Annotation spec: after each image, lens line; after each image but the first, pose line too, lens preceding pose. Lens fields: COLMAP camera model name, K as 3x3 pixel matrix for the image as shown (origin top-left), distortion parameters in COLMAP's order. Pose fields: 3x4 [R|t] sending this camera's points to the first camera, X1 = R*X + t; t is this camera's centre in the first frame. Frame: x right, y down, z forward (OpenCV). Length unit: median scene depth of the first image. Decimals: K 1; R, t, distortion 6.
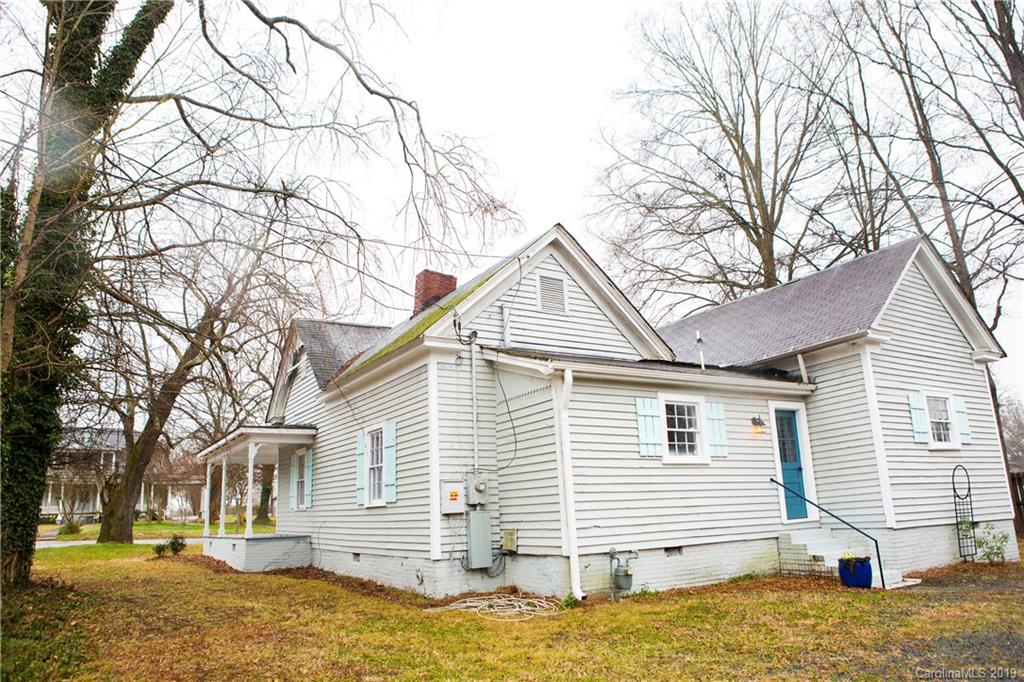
lens RADIAL K [[701.2, 0, 507.5], [0, 701.2, 359.7], [0, 0, 1]] dist [-0.087949, 0.057169]
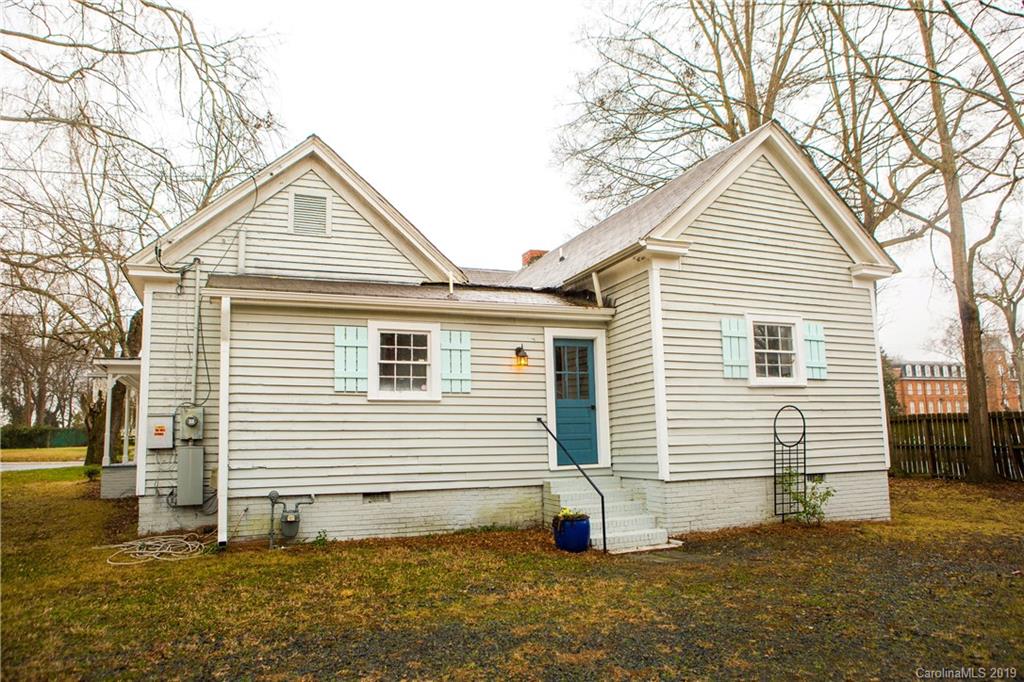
lens RADIAL K [[701.2, 0, 501.2], [0, 701.2, 358.7], [0, 0, 1]] dist [-0.087949, 0.057169]
pose [[0.985214, -0.002448, -0.171309, 0.498841], [0.020041, 0.994680, 0.101045, 0.008865], [0.170151, -0.102984, 0.980022, 0.145364]]
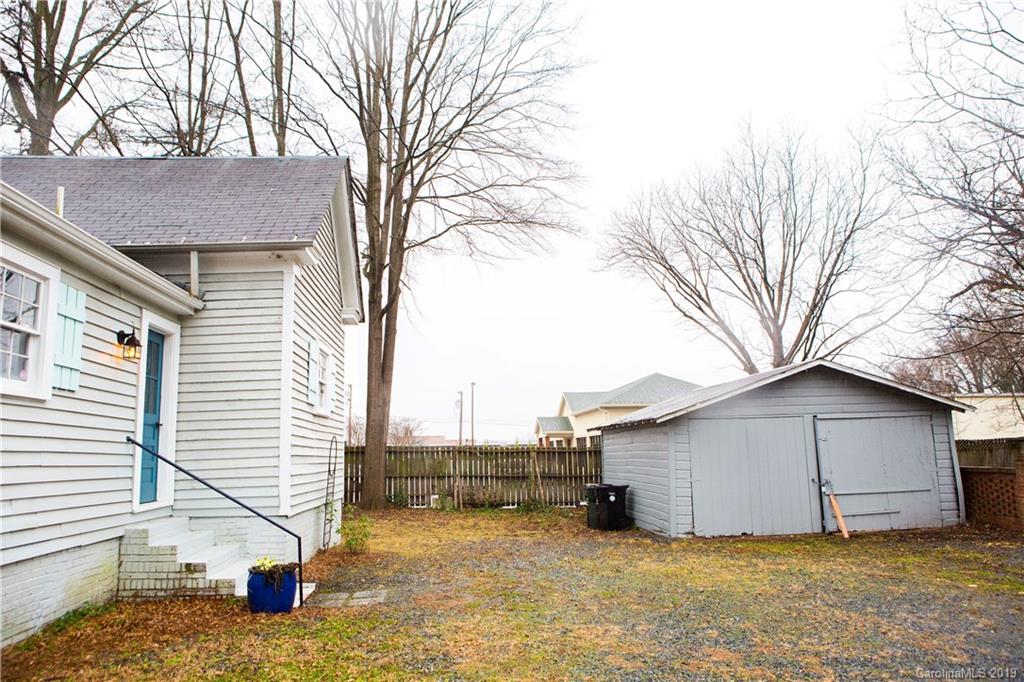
lens RADIAL K [[701.2, 0, 520.5], [0, 701.2, 341.1], [0, 0, 1]] dist [-0.087949, 0.057169]
pose [[0.439526, 0.168985, 0.882191, -0.004347], [-0.187795, 0.977727, -0.093721, 0.085474], [-0.878379, -0.124478, 0.461471, 0.454813]]
